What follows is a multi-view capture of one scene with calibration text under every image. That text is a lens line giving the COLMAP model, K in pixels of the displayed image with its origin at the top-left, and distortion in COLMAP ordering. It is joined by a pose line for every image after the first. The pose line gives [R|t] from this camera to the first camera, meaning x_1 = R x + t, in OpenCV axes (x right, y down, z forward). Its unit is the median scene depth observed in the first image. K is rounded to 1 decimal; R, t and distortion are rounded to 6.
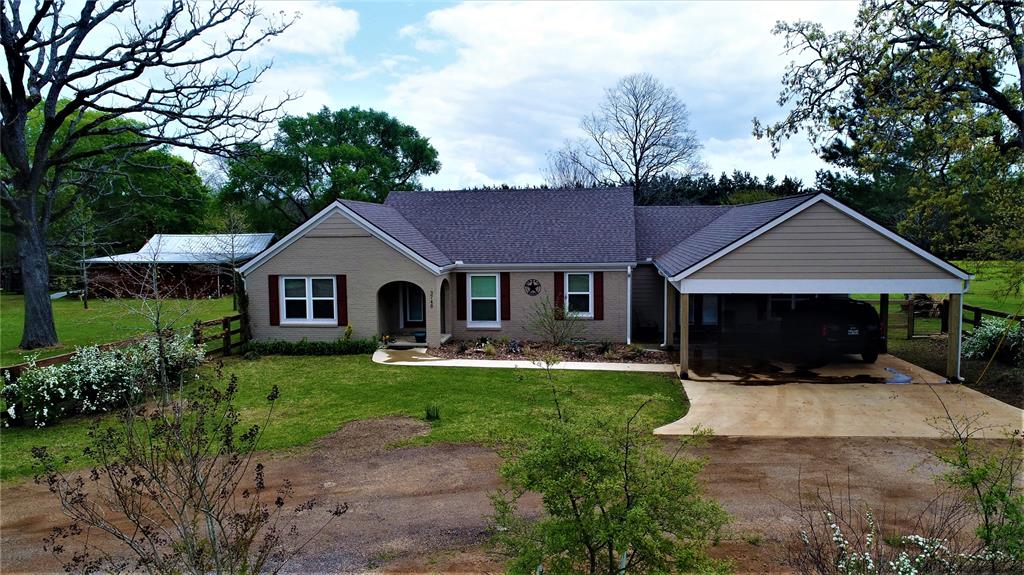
lens RADIAL K [[733.8, 0, 538.5], [0, 733.8, 287.7], [0, 0, 1]] dist [0.001571, 0.002986]
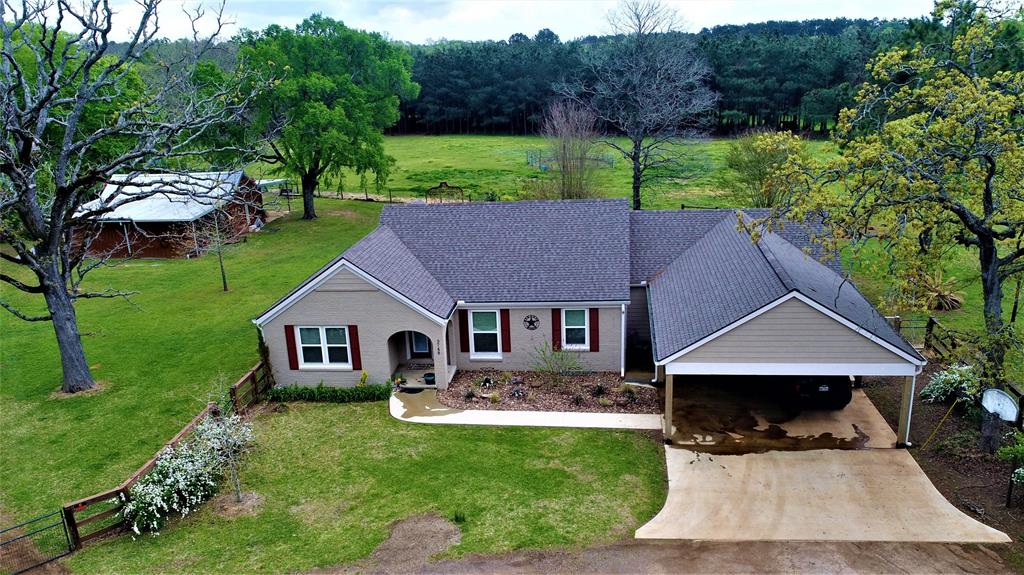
lens RADIAL K [[861.0, 0, 511.4], [0, 861.0, 344.8], [0, 0, 1]] dist [0.007704, 0.002434]
pose [[0.999434, -0.023441, -0.024142, -0.008059], [0.028736, 0.967856, 0.249859, -0.293504], [0.017509, -0.250412, 0.967981, -0.215161]]
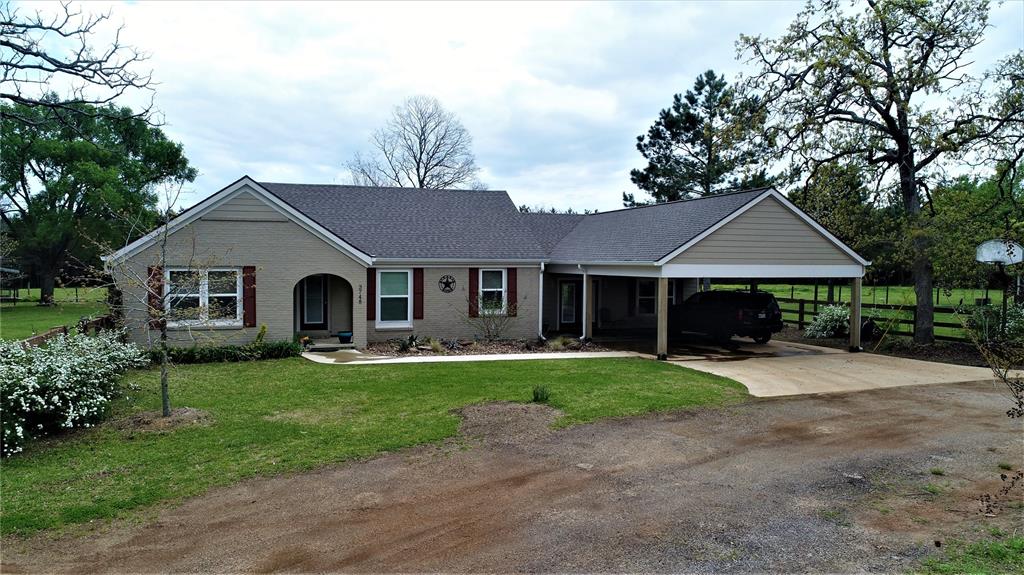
lens RADIAL K [[697.5, 0, 515.9], [0, 697.5, 283.5], [0, 0, 1]] dist [0.002984, 0.006713]
pose [[0.909210, 0.001052, 0.416336, -0.320854], [0.020753, 0.998639, -0.047844, 0.046611], [-0.415819, 0.052140, 0.907951, 0.144746]]
